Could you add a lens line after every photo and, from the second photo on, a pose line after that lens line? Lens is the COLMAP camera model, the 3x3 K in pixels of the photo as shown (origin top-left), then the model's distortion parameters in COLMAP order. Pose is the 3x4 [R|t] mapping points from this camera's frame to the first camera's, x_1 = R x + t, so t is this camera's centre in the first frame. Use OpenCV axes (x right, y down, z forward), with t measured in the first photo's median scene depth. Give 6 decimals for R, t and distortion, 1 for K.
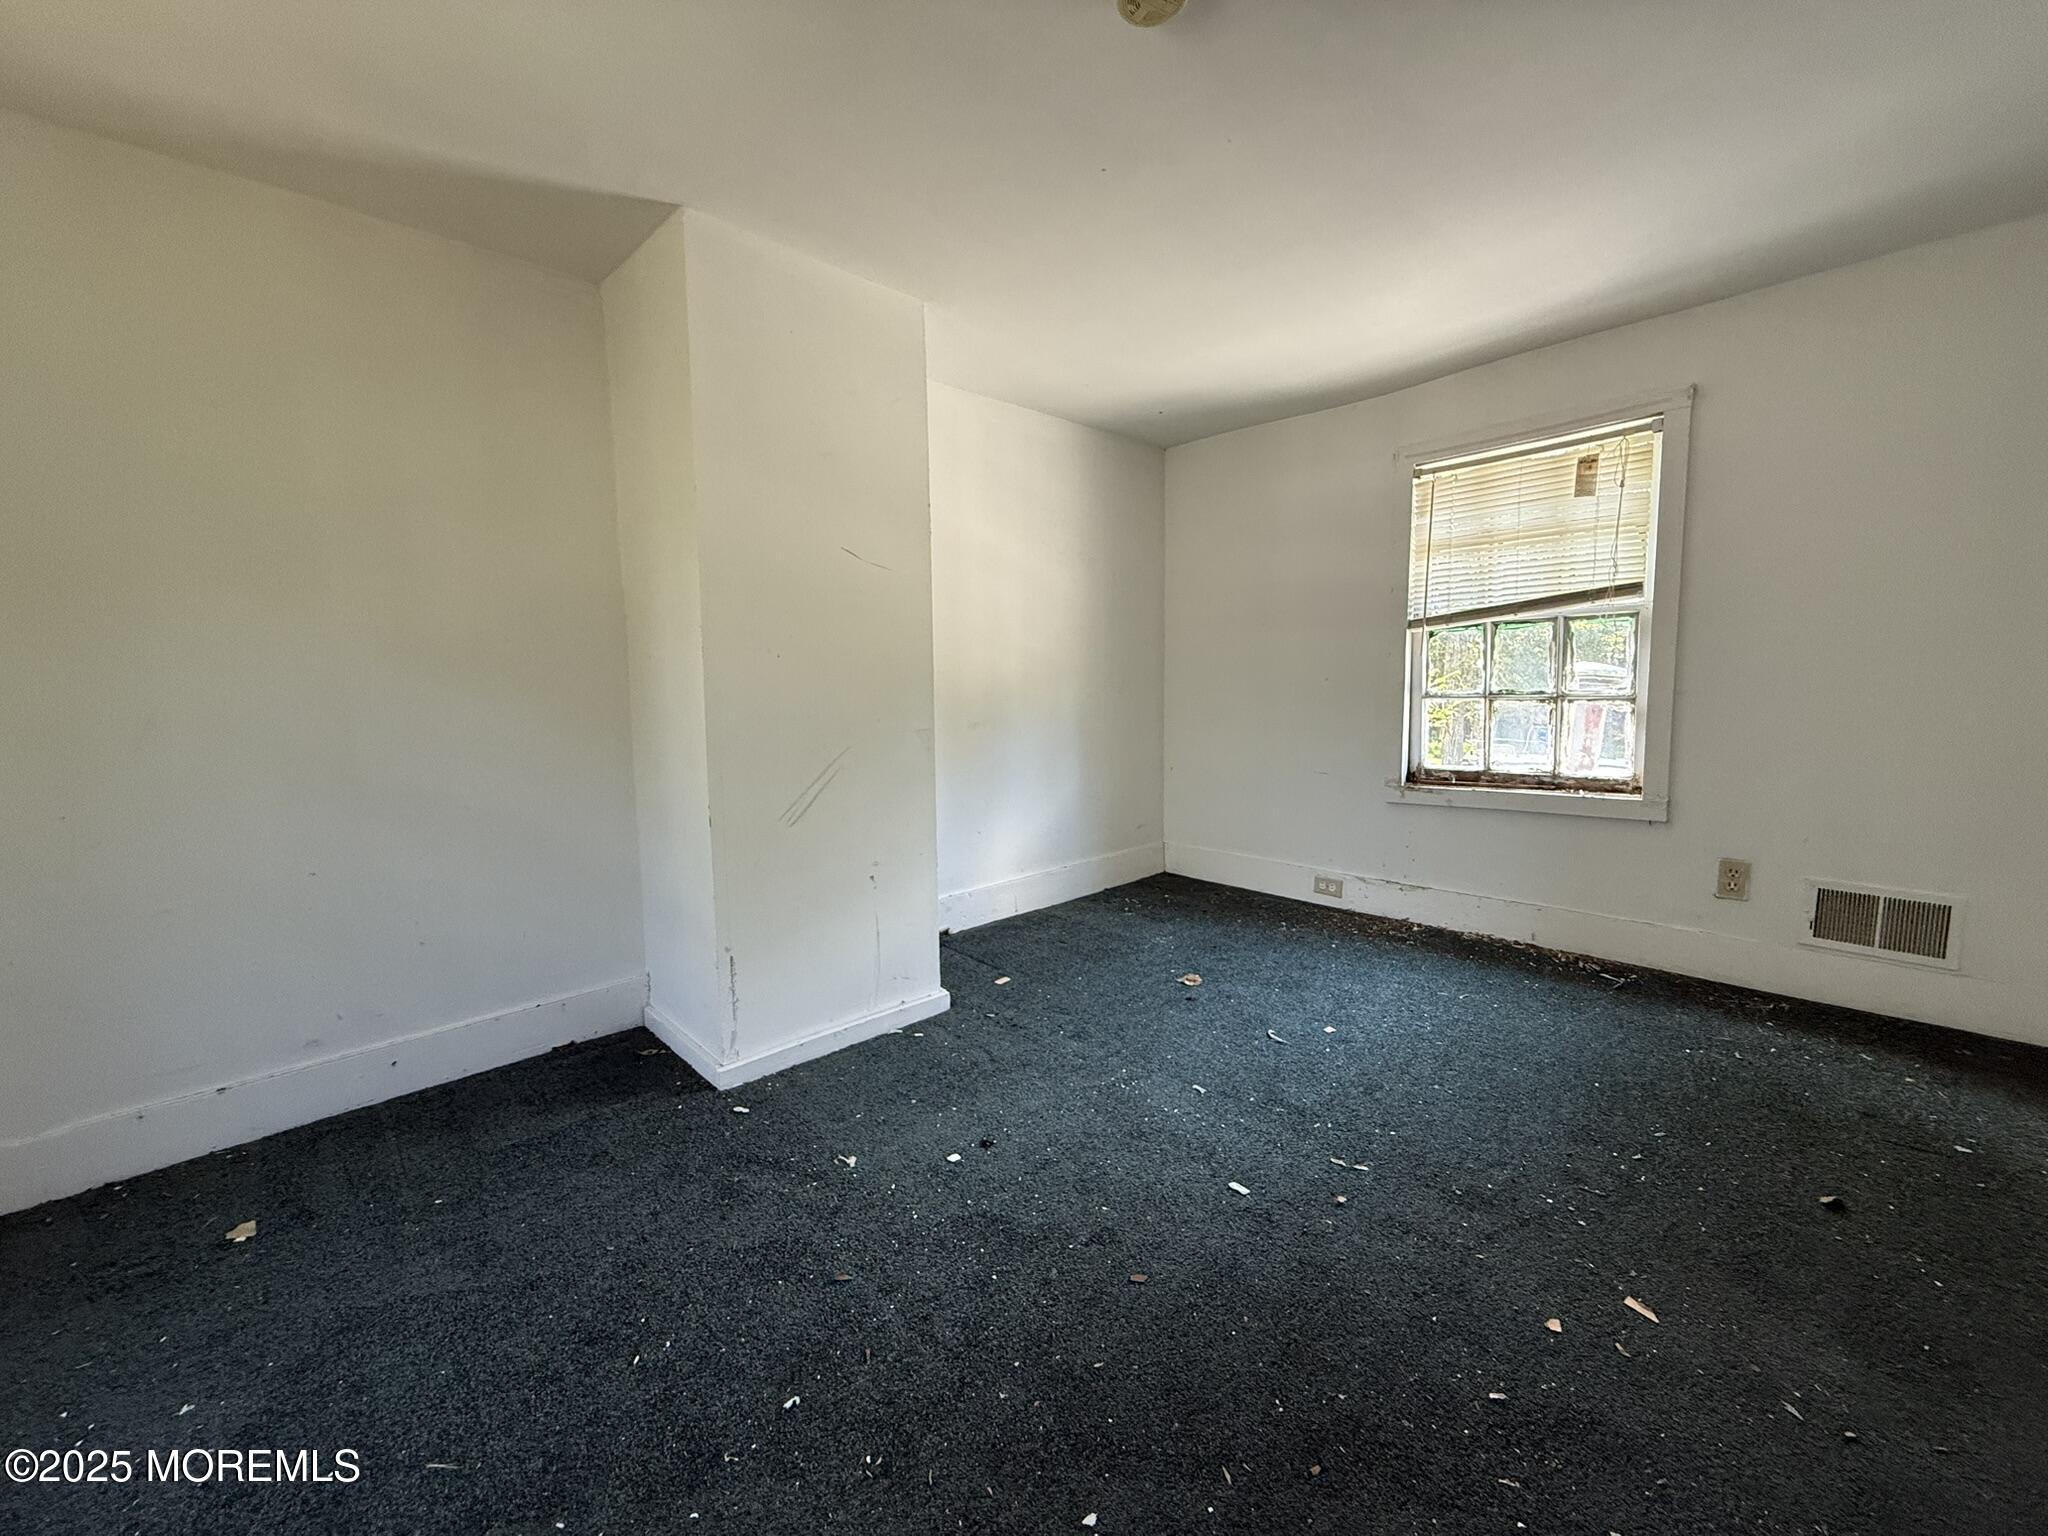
lens RADIAL K [[818.0, 0, 1016.1], [0, 818.0, 763.1], [0, 0, 1]] dist [0.001397, 0.000067]
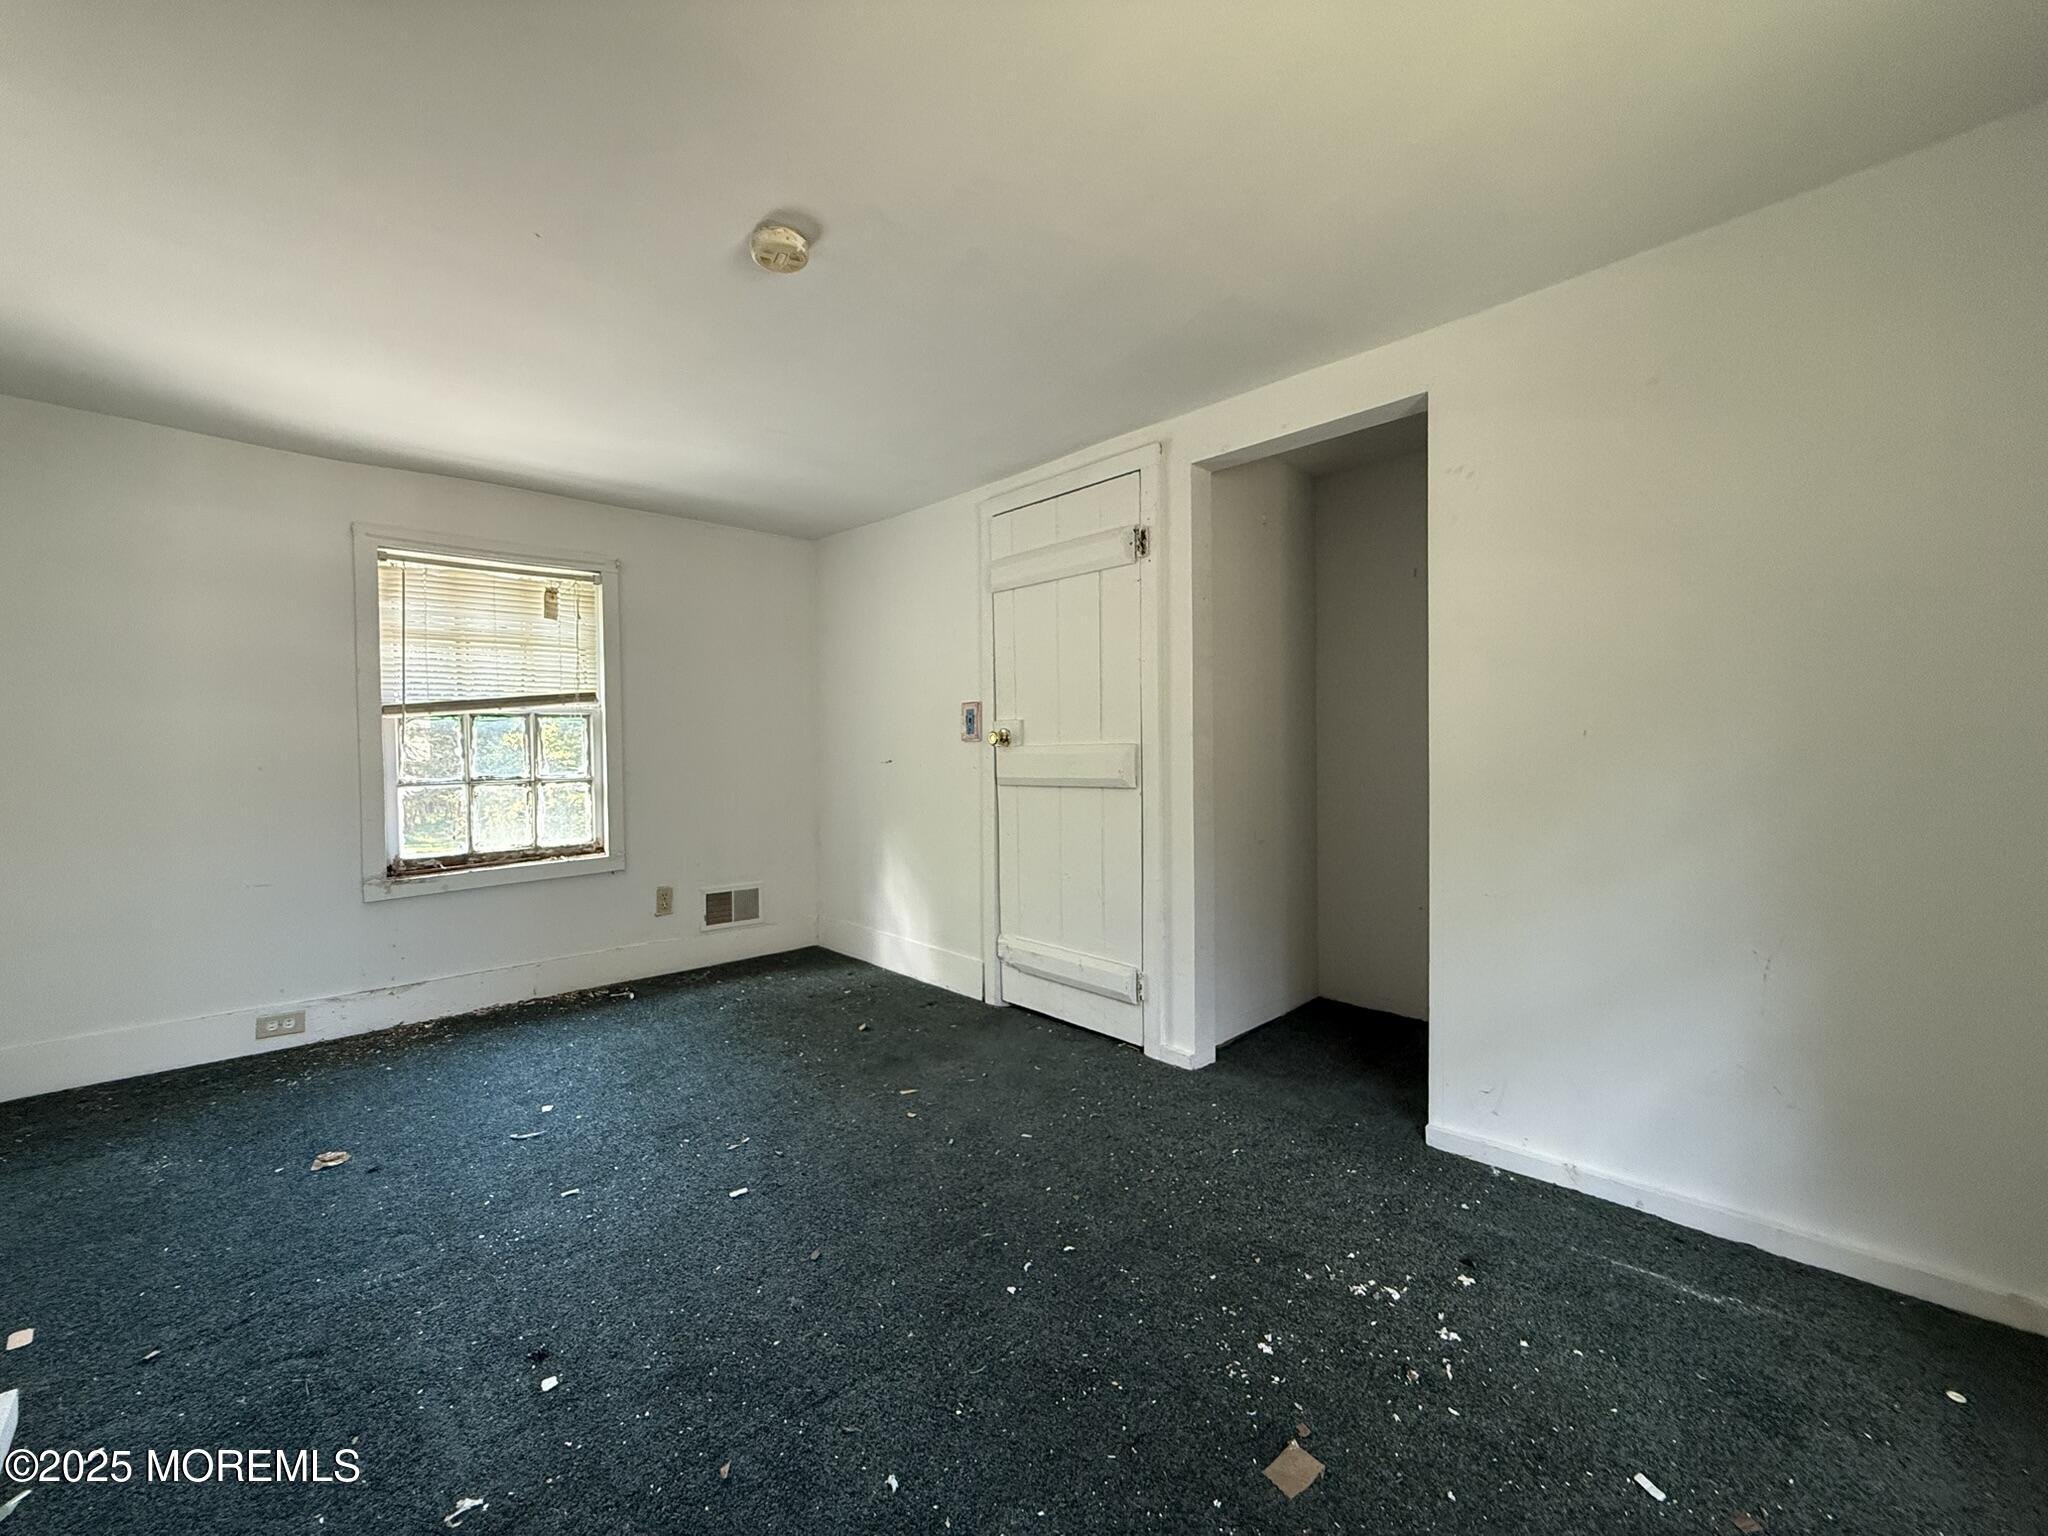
lens RADIAL K [[818.0, 0, 1016.1], [0, 818.0, 763.1], [0, 0, 1]] dist [0.001397, 0.000067]
pose [[-0.004266, 0.002547, 0.999988, -0.509575], [0.115313, 0.993327, -0.002038, -0.023509], [-0.993320, 0.115303, -0.004531, 0.306891]]
